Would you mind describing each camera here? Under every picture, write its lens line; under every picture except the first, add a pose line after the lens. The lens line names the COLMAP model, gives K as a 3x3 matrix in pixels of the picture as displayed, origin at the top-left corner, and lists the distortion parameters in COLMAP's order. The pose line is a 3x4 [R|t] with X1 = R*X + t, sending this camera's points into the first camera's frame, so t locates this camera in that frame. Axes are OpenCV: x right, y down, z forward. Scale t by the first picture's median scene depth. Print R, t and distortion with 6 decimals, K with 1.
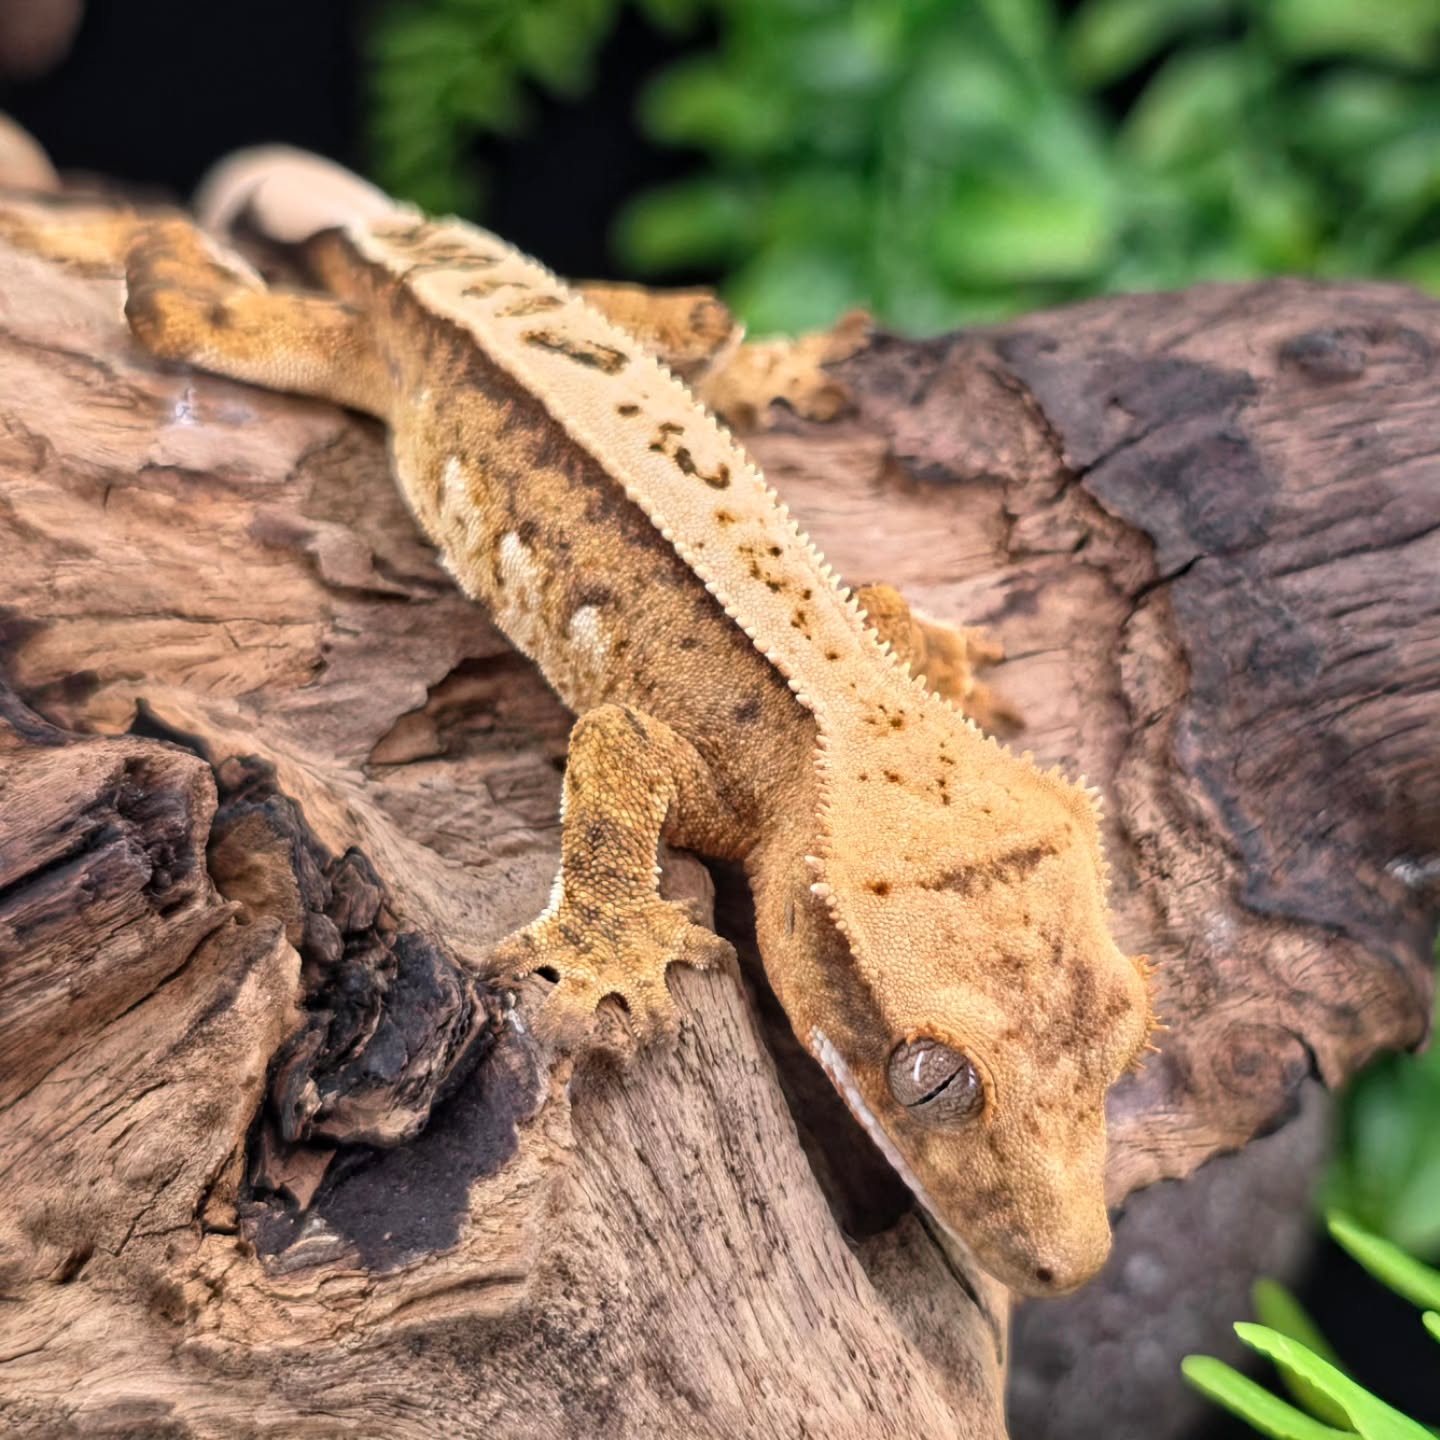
lens RADIAL K [[3274.1, 0, 796.7], [0, 3274.1, 683.6], [0, 0, 1]] dist [0.033896, 0.000000]
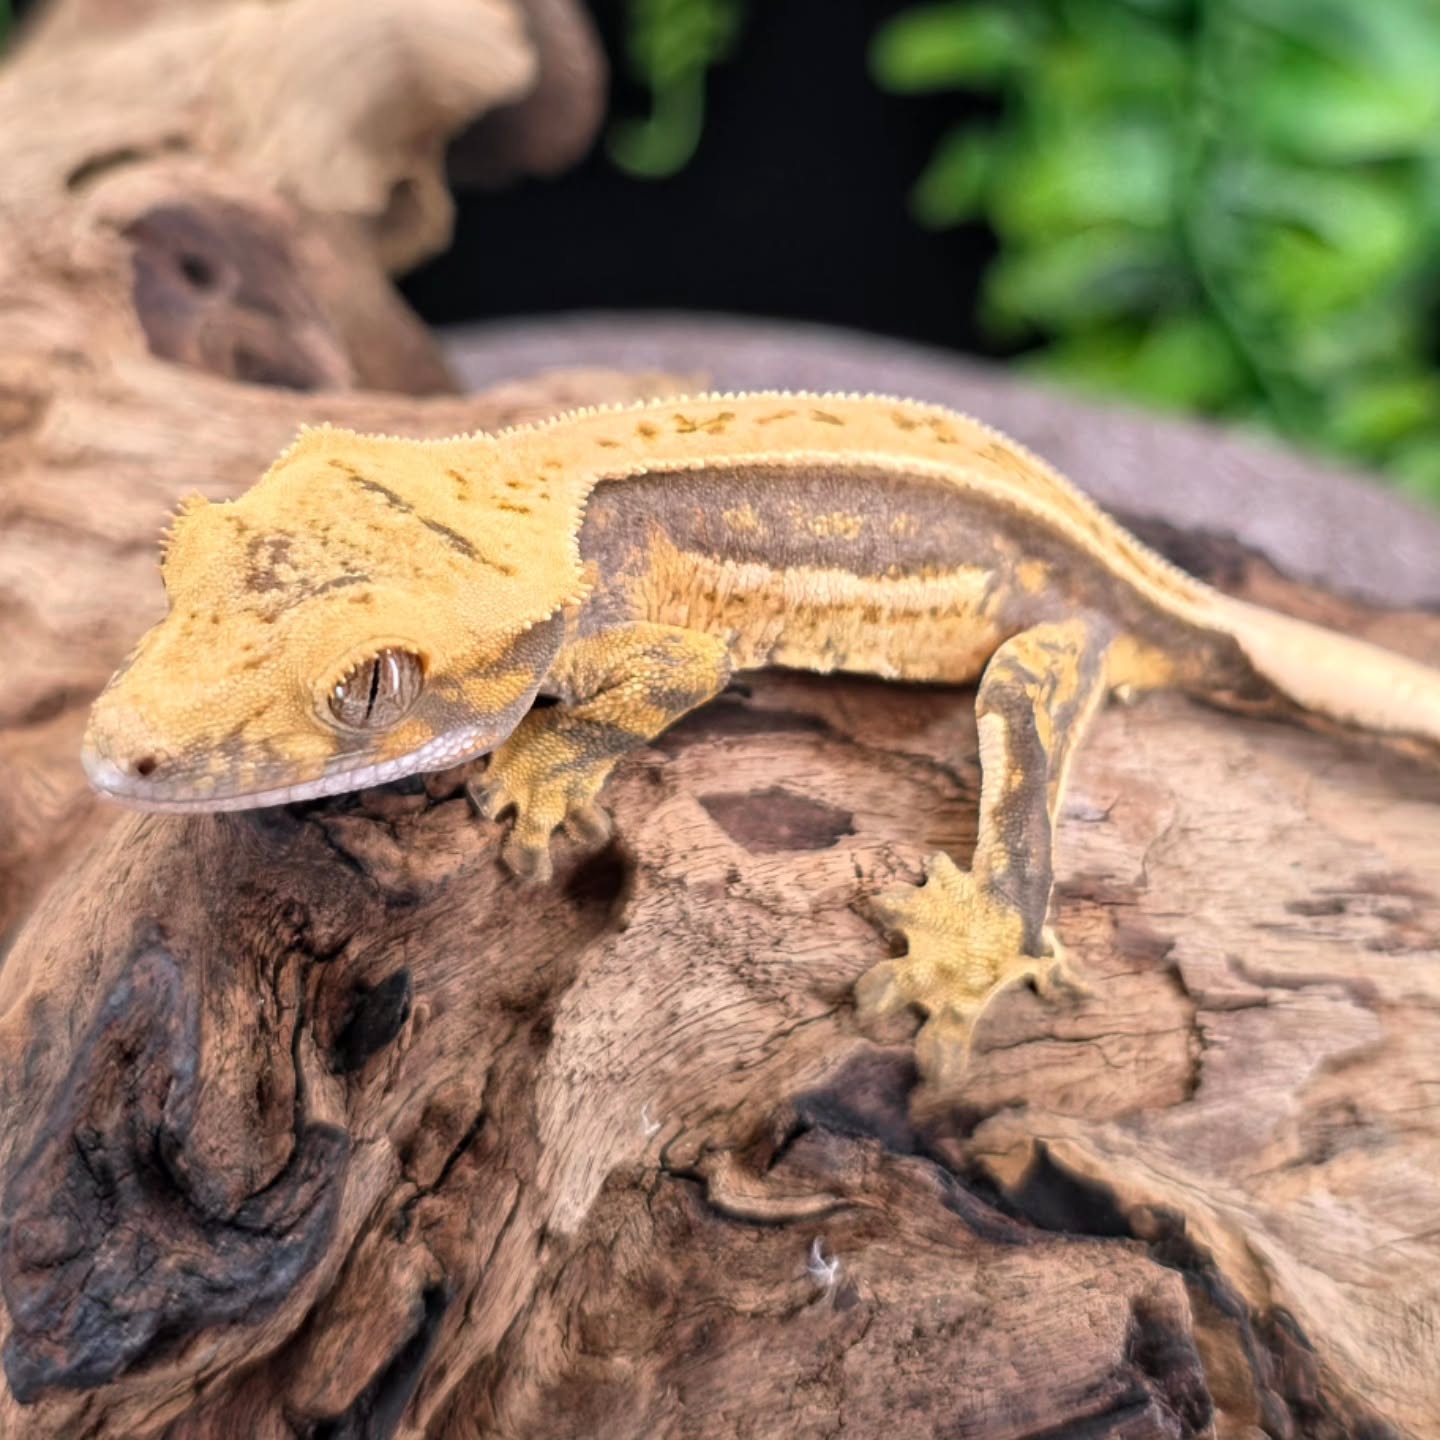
lens RADIAL K [[3274.1, 0, 767.4], [0, 3274.1, 529.1], [0, 0, 1]] dist [0.033896, 0.000000]
pose [[0.999098, -0.026890, 0.032867, -0.333926], [0.022256, 0.990727, 0.134031, -0.340625], [-0.036167, -0.133178, 0.990432, 0.036745]]
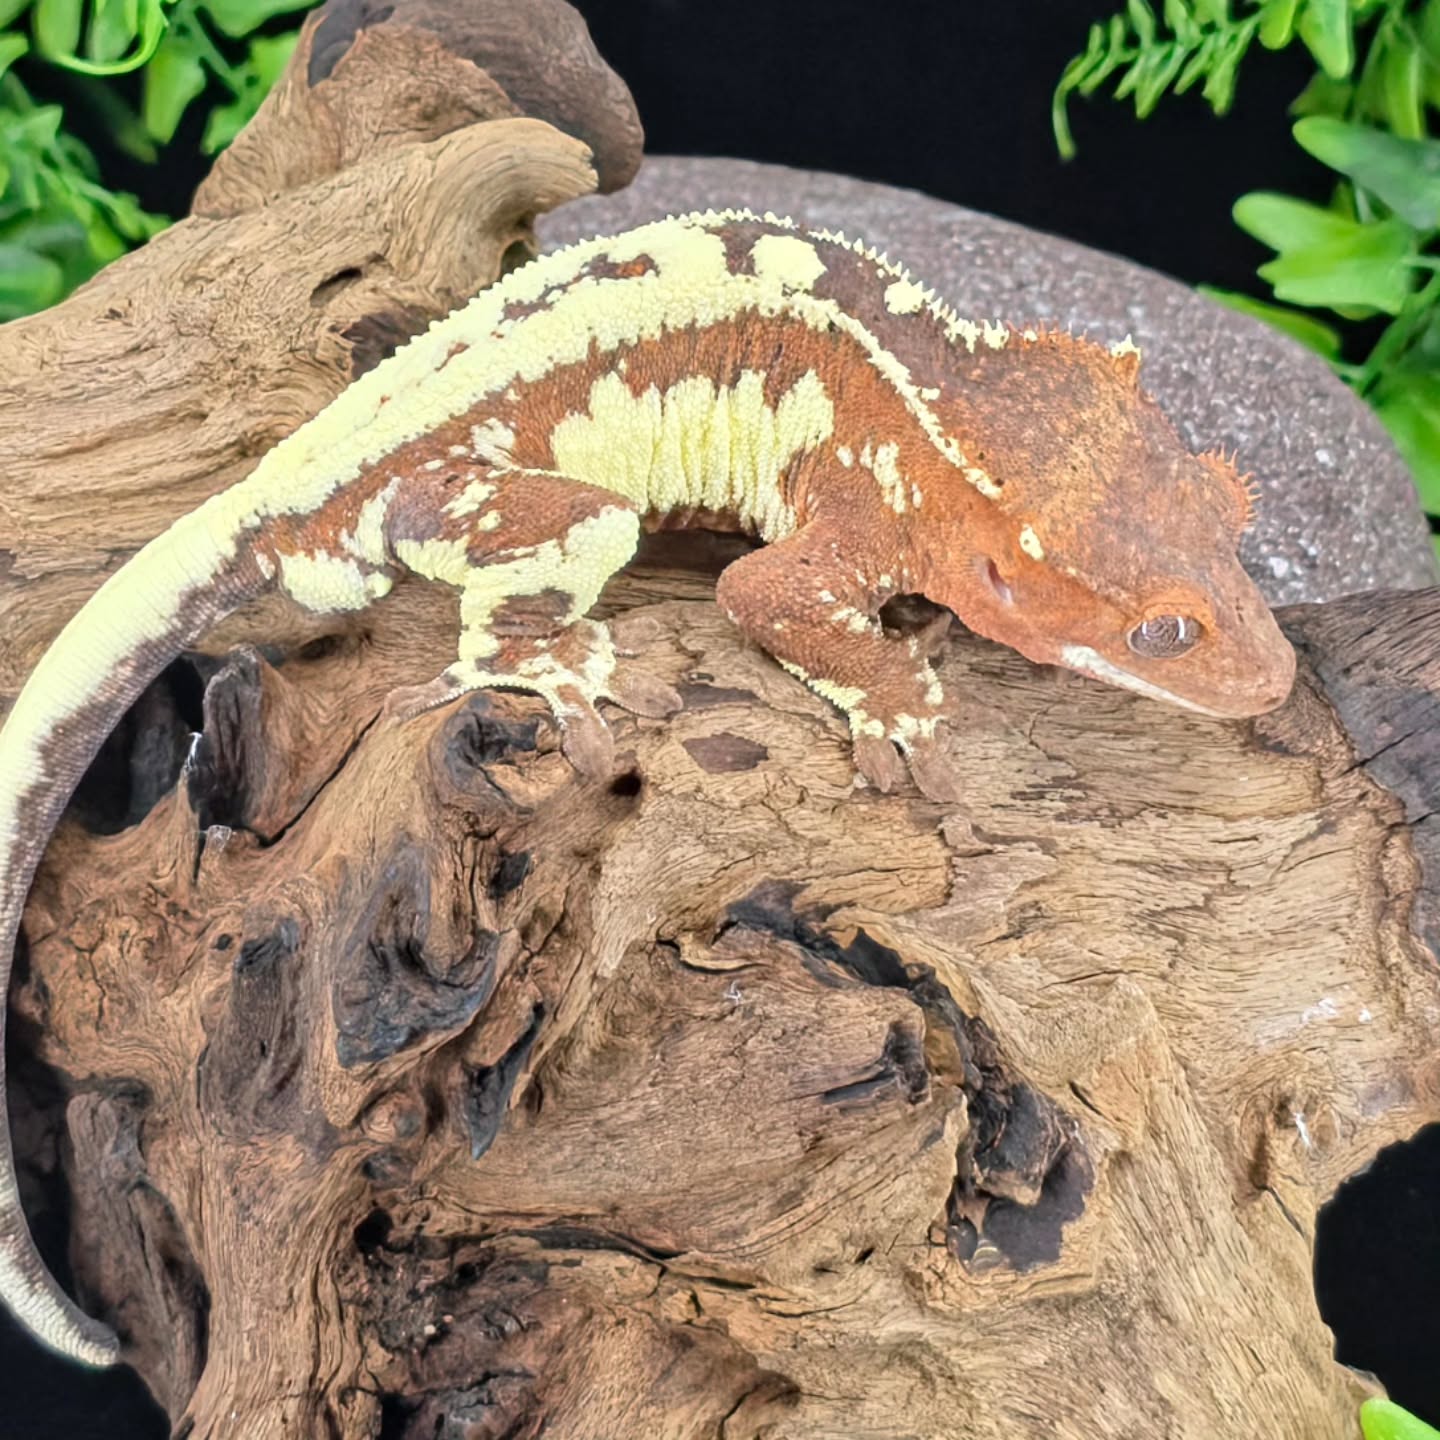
lens RADIAL K [[4299.3, 0, 754.0], [0, 4299.3, 479.3], [0, 0, 1]] dist [0.273310, 0.000000]
pose [[0.999998, 0.000155, -0.001934, -0.274754], [0.000472, 0.947433, 0.319955, -1.102412], [0.001882, -0.319955, 0.947431, -1.346638]]
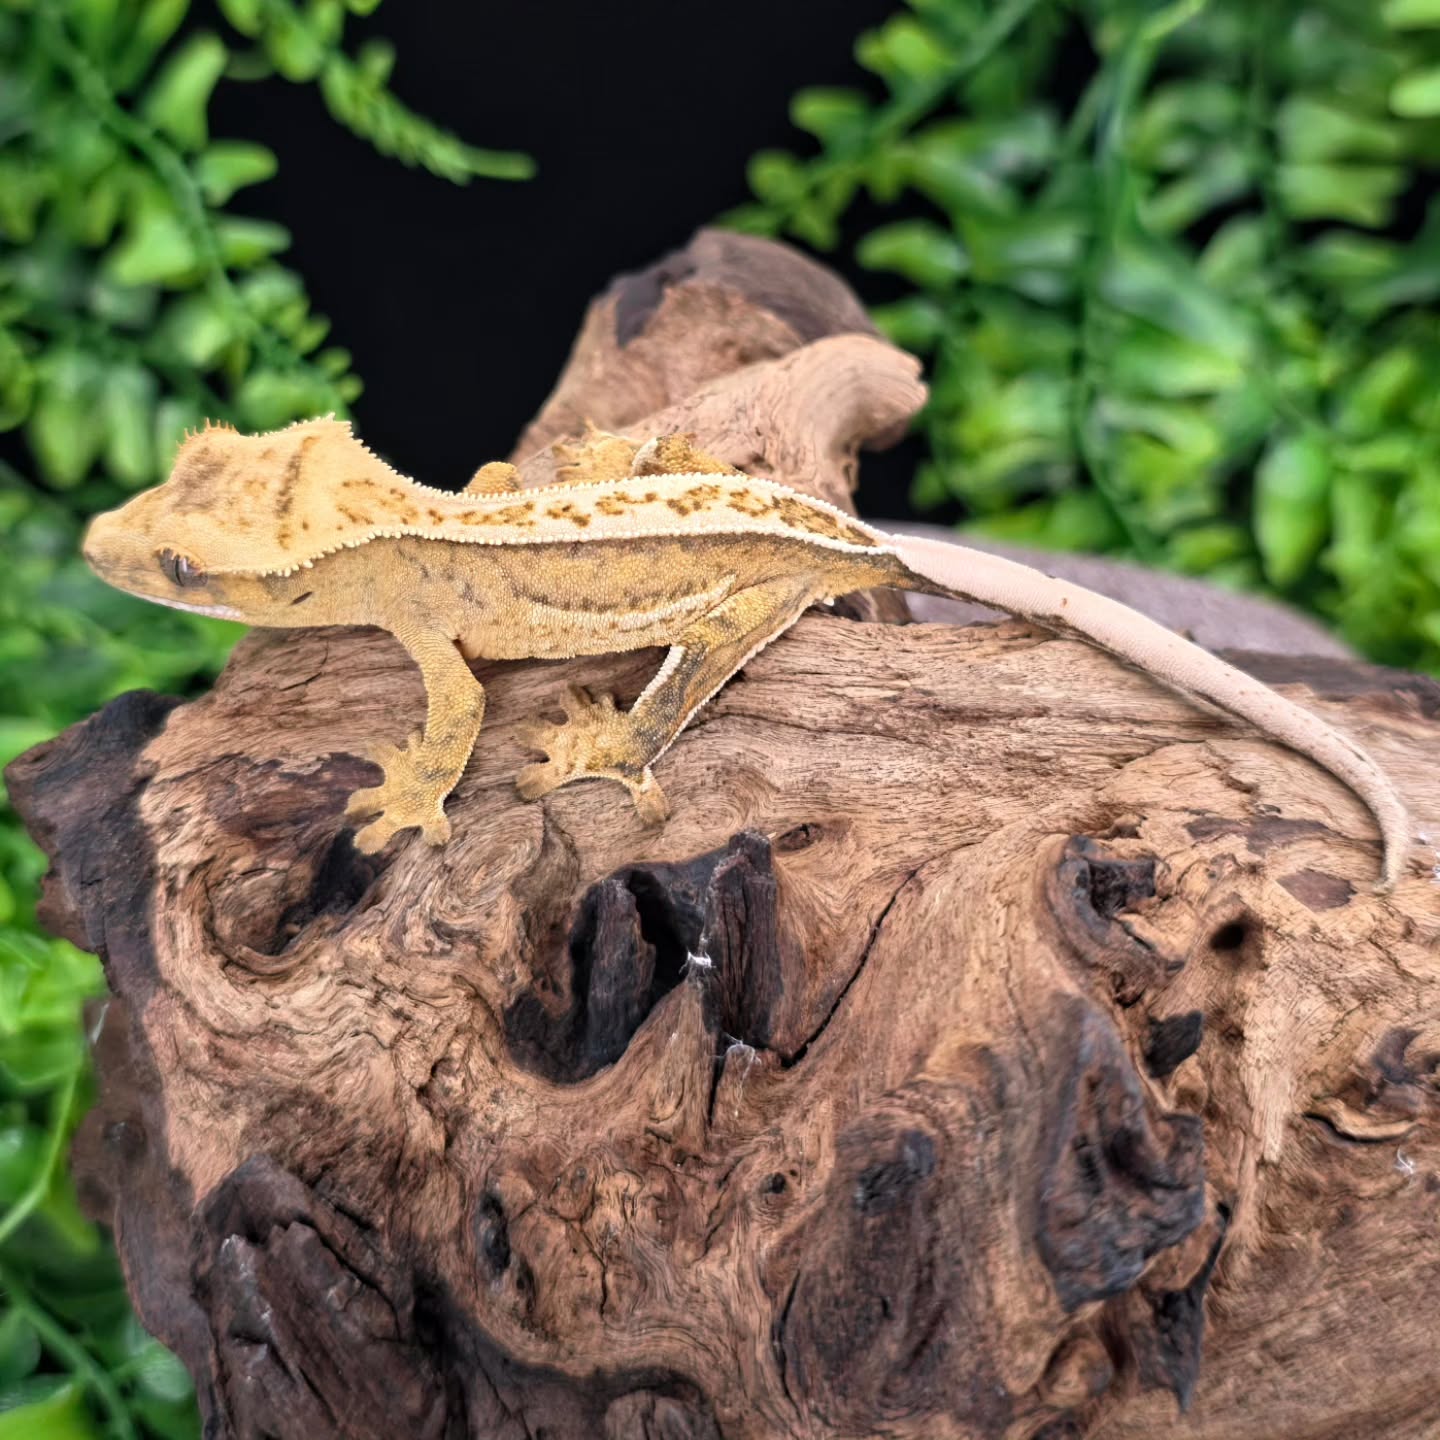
lens RADIAL K [[2129.7, 0, 751.3], [0, 2129.7, 507.9], [0, 0, 1]] dist [-0.033348, 0.000000]
pose [[0.979703, -0.068986, 0.188212, -0.798633], [0.048917, 0.992808, 0.109268, -0.443969], [-0.194396, -0.097844, 0.976031, 0.059748]]
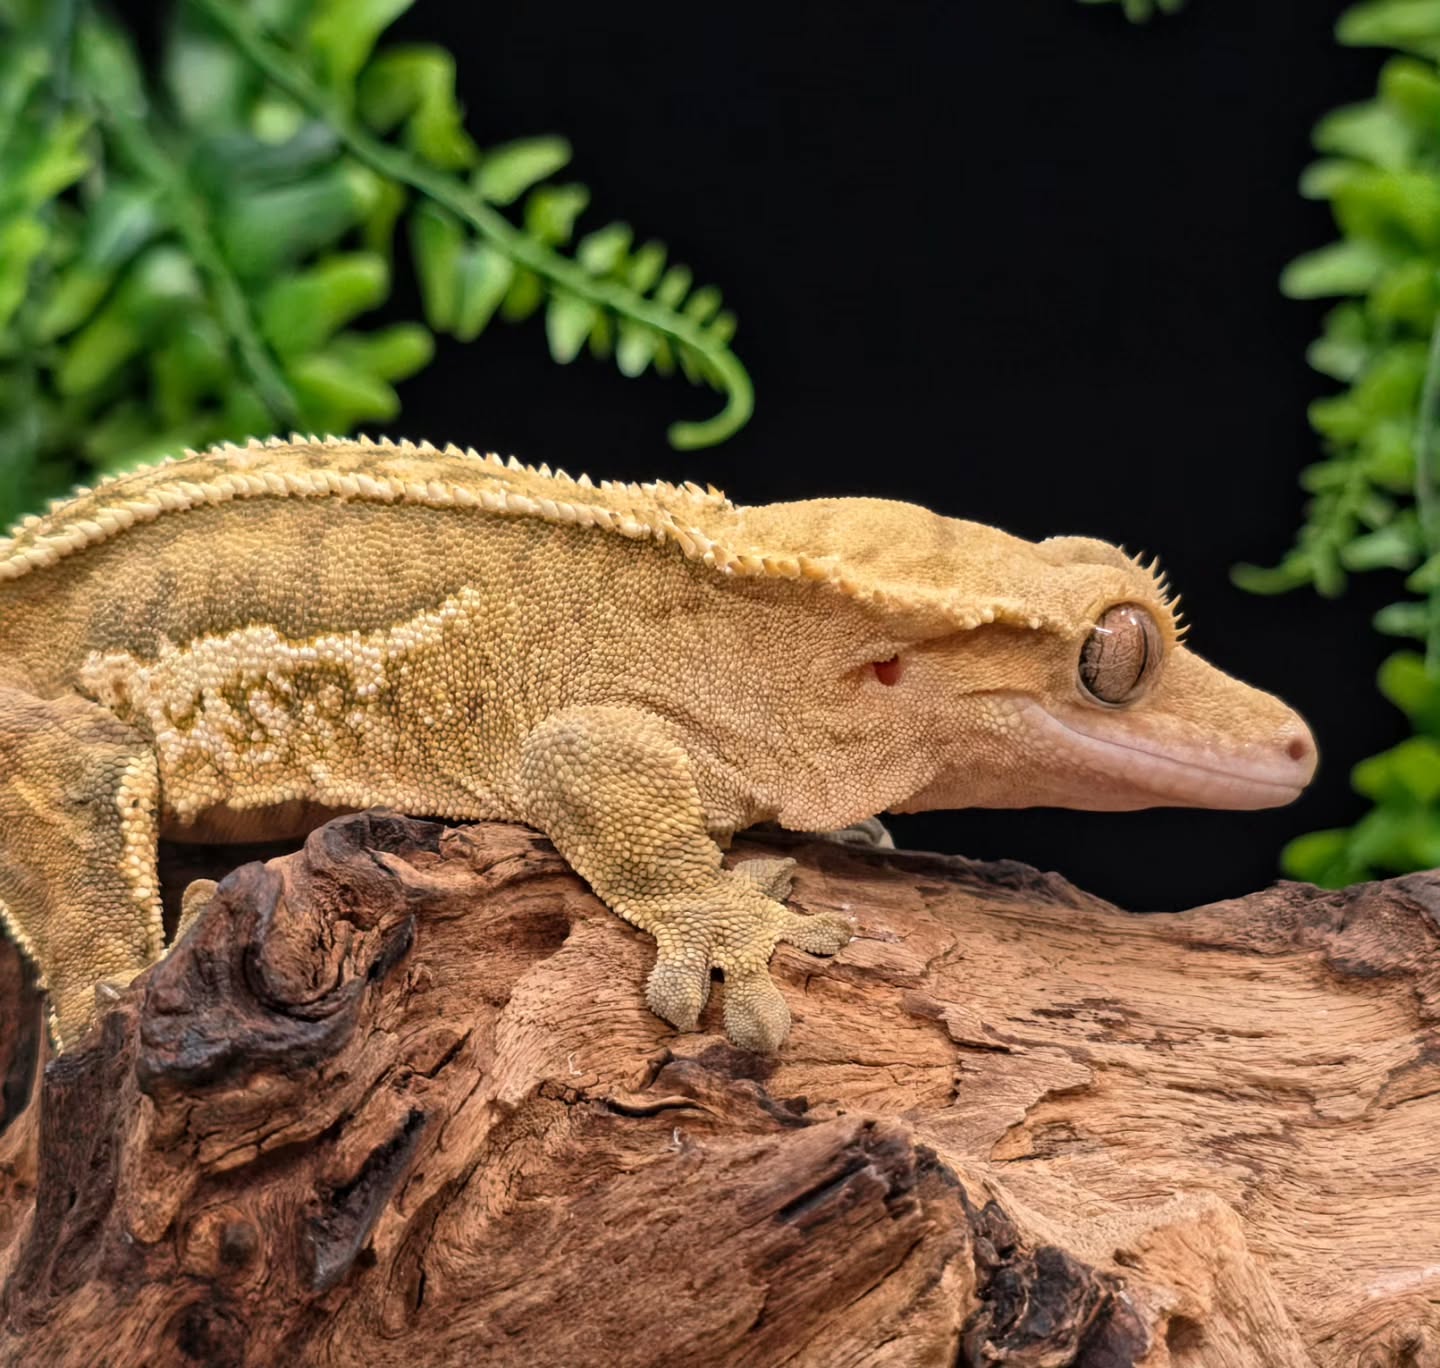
lens RADIAL K [[3270.0, 0, 690.6], [0, 3270.0, 665.4], [0, 0, 1]] dist [0.134900, 0.000000]
pose [[0.995407, -0.034701, -0.089224, -0.137359], [0.009978, 0.964522, -0.263812, 0.216274], [0.095213, 0.261710, 0.960439, -0.527582]]
